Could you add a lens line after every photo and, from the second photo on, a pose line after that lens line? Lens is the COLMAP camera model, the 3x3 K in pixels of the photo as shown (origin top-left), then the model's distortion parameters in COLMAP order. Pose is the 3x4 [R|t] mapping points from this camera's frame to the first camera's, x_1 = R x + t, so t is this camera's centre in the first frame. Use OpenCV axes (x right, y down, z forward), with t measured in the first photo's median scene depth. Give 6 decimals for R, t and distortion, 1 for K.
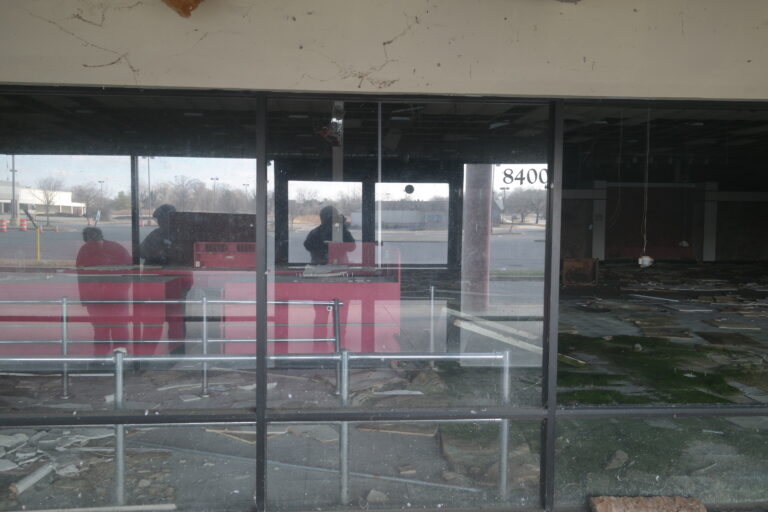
lens RADIAL K [[677.8, 0, 382.0], [0, 677.8, 260.2], [0, 0, 1]] dist [0.037795, -0.019018]
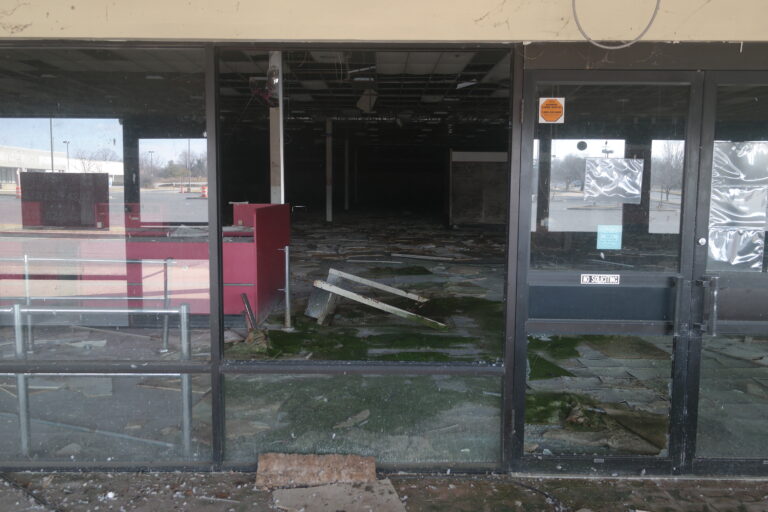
lens RADIAL K [[677.8, 0, 380.3], [0, 677.8, 258.7], [0, 0, 1]] dist [0.037795, -0.019018]
pose [[0.996642, 0.004592, -0.081750, 0.399154], [-0.000860, 0.998958, 0.045625, 0.015381], [0.081875, -0.045401, 0.995608, 0.036117]]
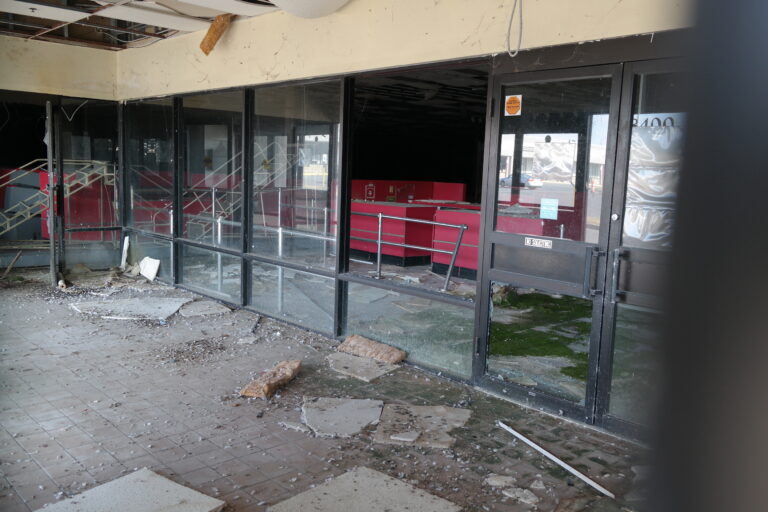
lens RADIAL K [[677.8, 0, 381.9], [0, 677.8, 253.1], [0, 0, 1]] dist [0.037795, -0.019018]
pose [[0.610752, 0.107596, -0.784477, 1.098513], [-0.074249, 0.994142, 0.078547, 0.028598], [0.788333, 0.010274, 0.615163, 0.075932]]
